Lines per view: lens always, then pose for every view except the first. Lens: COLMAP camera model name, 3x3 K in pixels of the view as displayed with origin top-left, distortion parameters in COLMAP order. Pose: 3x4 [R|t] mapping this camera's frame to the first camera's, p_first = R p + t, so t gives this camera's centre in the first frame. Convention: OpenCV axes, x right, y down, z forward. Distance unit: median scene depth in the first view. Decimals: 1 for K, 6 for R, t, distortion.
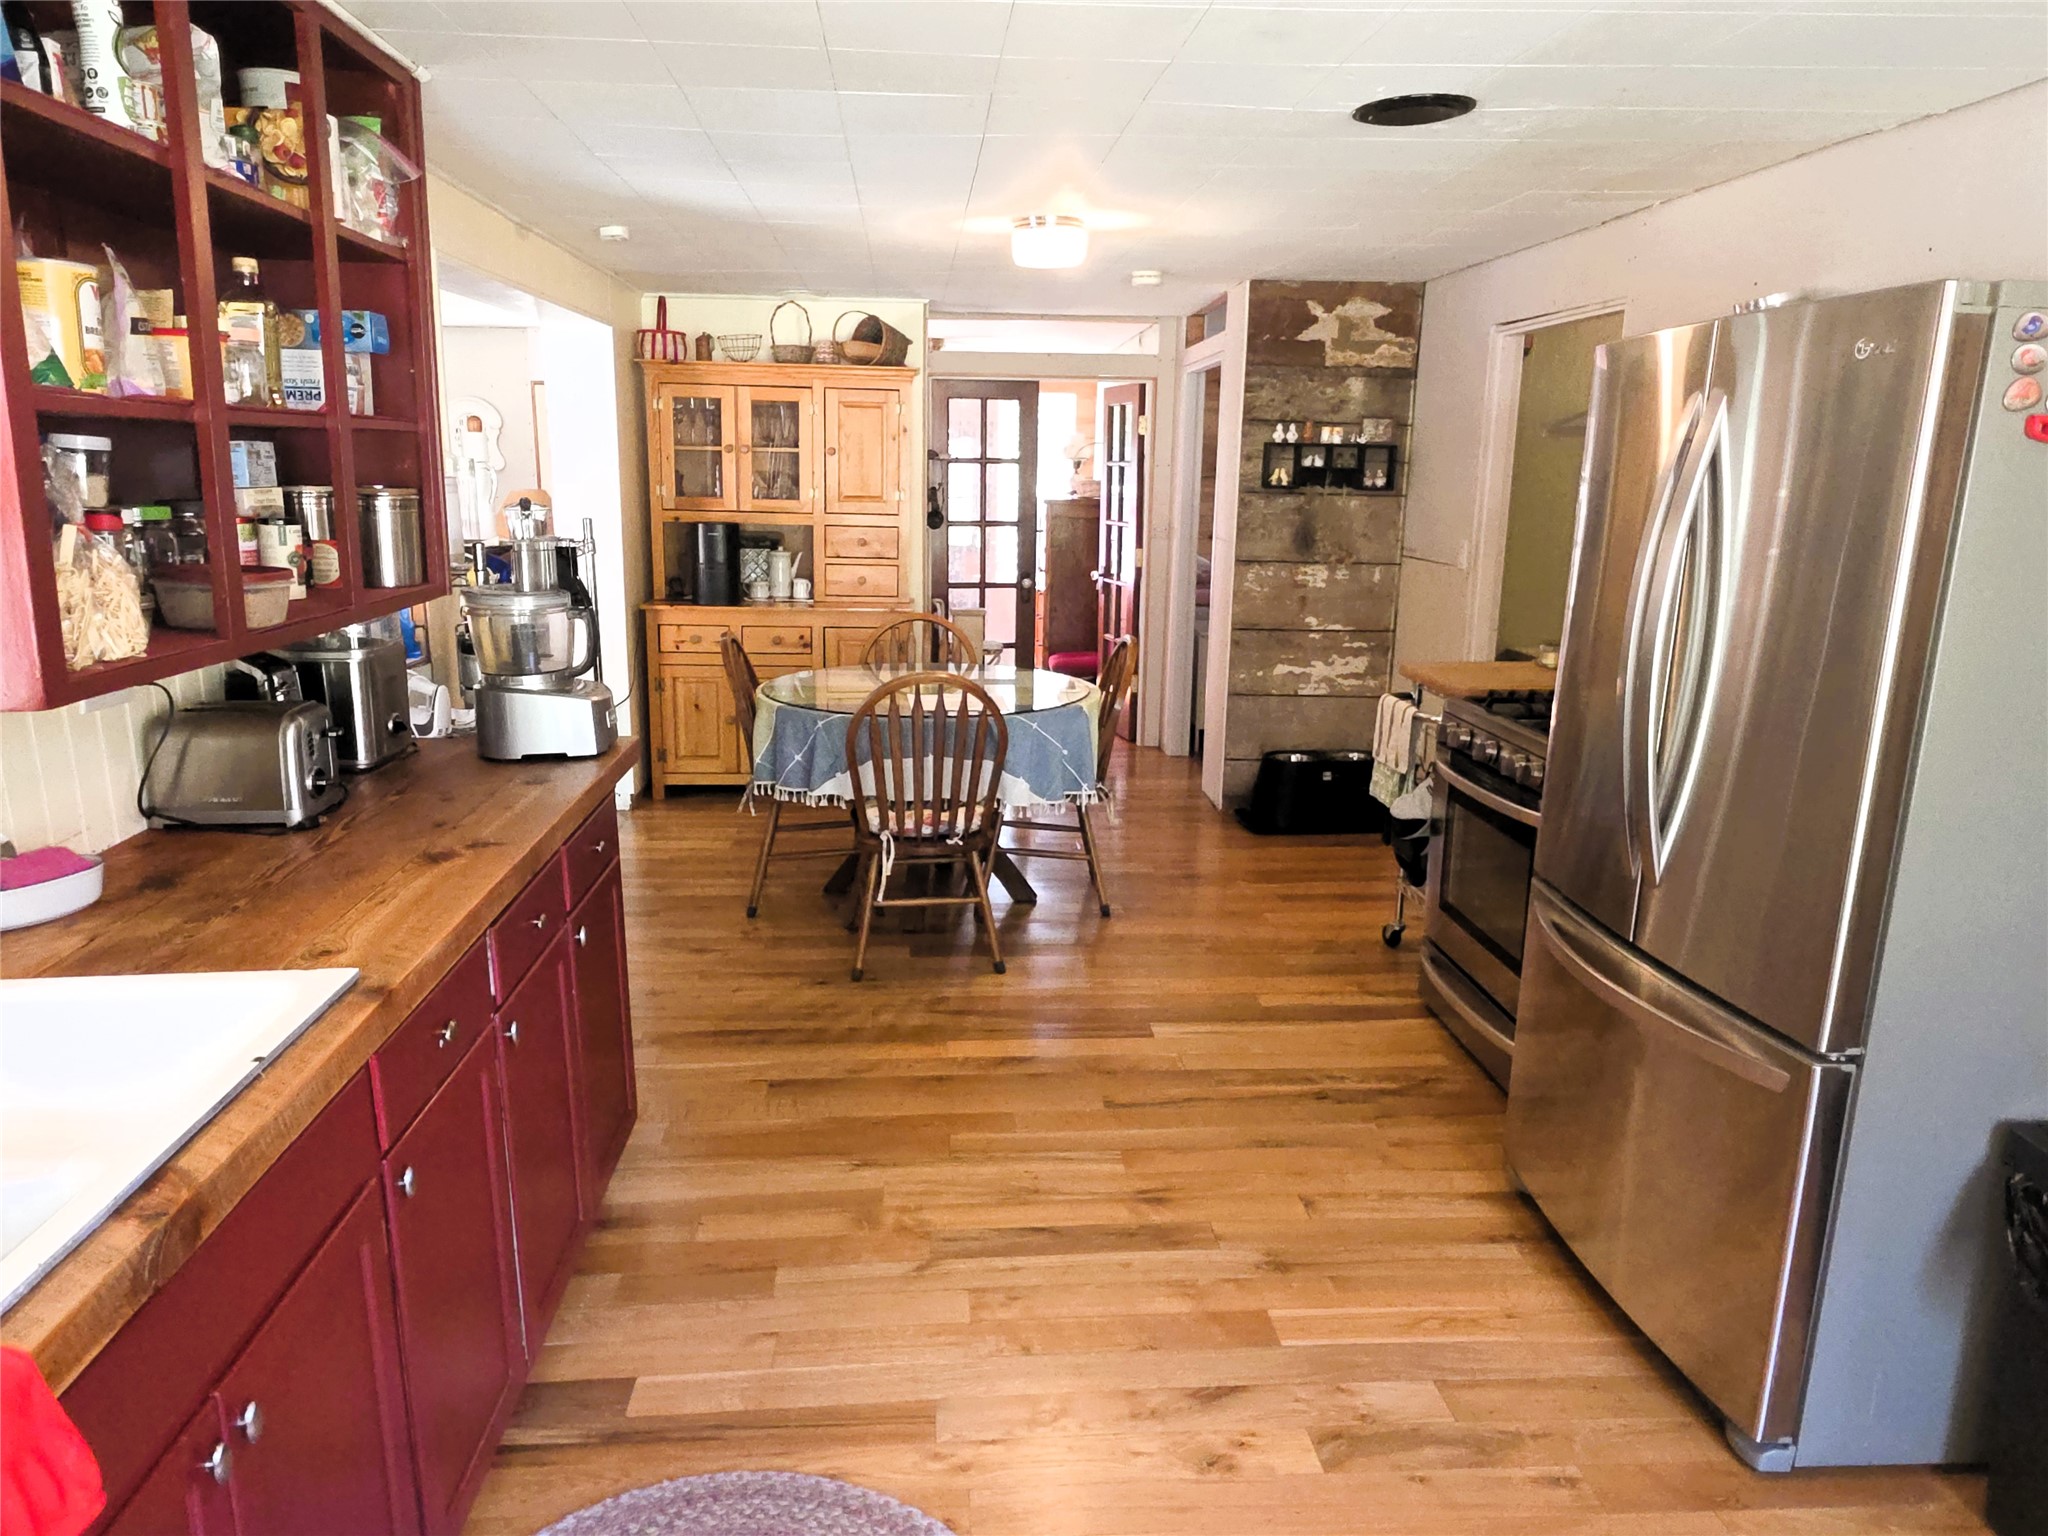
lens RADIAL K [[1309.3, 0, 1015.4], [0, 1309.3, 759.4], [0, 0, 1]] dist [0.002848, -0.002336]
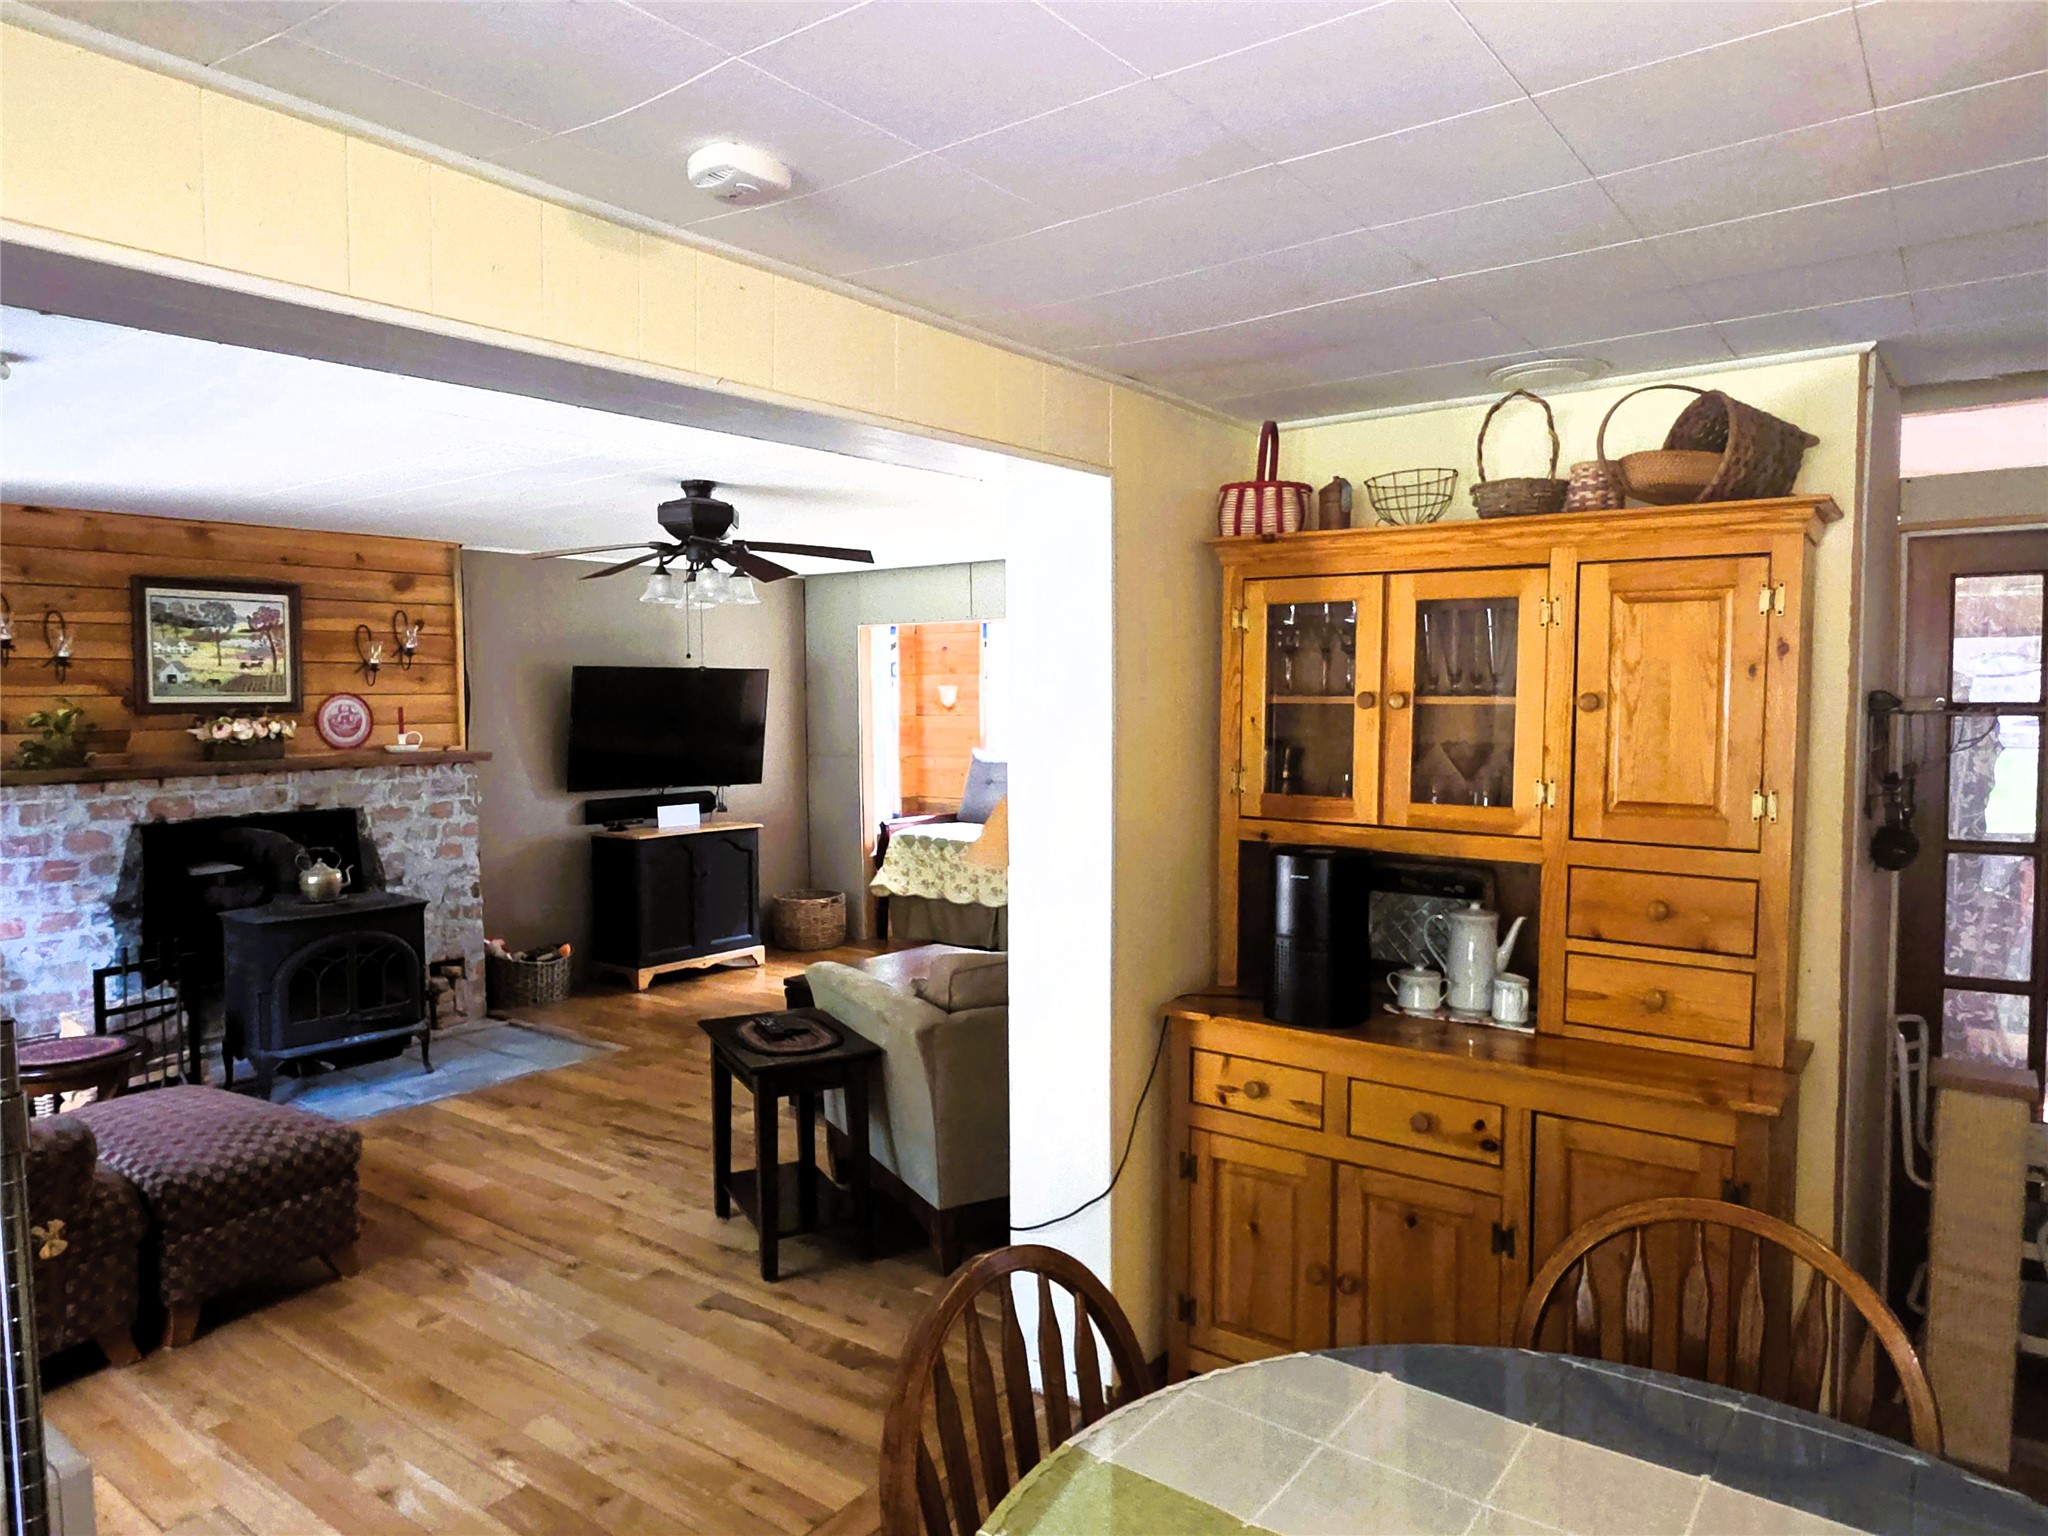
lens RADIAL K [[1309.3, 0, 1018.9], [0, 1309.3, 752.5], [0, 0, 1]] dist [0.002848, -0.002336]
pose [[0.754309, 0.013135, -0.656388, 0.003819], [-0.129211, 0.983215, -0.128812, -0.138888], [0.643679, 0.181977, 0.743345, 0.559498]]
